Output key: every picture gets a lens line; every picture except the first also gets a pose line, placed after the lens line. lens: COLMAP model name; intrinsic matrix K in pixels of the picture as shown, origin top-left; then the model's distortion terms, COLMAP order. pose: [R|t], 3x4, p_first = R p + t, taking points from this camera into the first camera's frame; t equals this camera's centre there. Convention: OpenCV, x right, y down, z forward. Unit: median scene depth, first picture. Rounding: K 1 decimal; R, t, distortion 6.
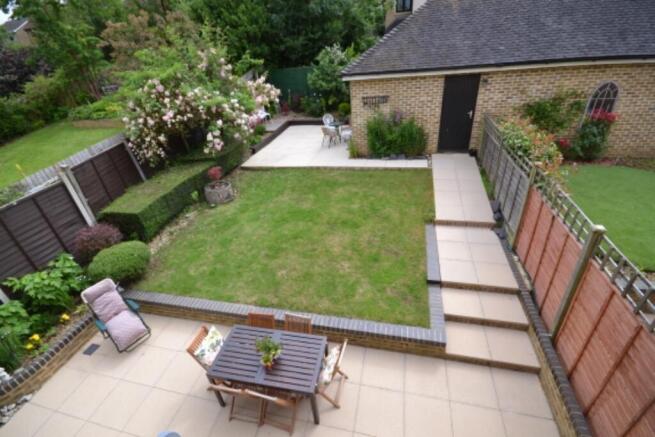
lens RADIAL K [[303.5, 0, 327.5], [0, 303.5, 218.5], [0, 0, 1]] dist [0.001715, 0.000078]
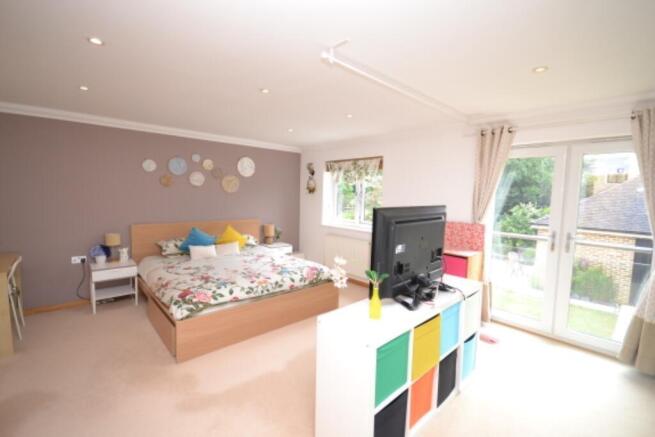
lens RADIAL K [[288.4, 0, 327.5], [0, 288.4, 218.5], [0, 0, 1]] dist [-0.009693, -0.000496]
pose [[0.817769, 0.150935, -0.555403, 0.010173], [-0.366571, 0.880546, -0.300439, 0.149468], [0.443711, 0.449285, 0.775412, -0.266825]]
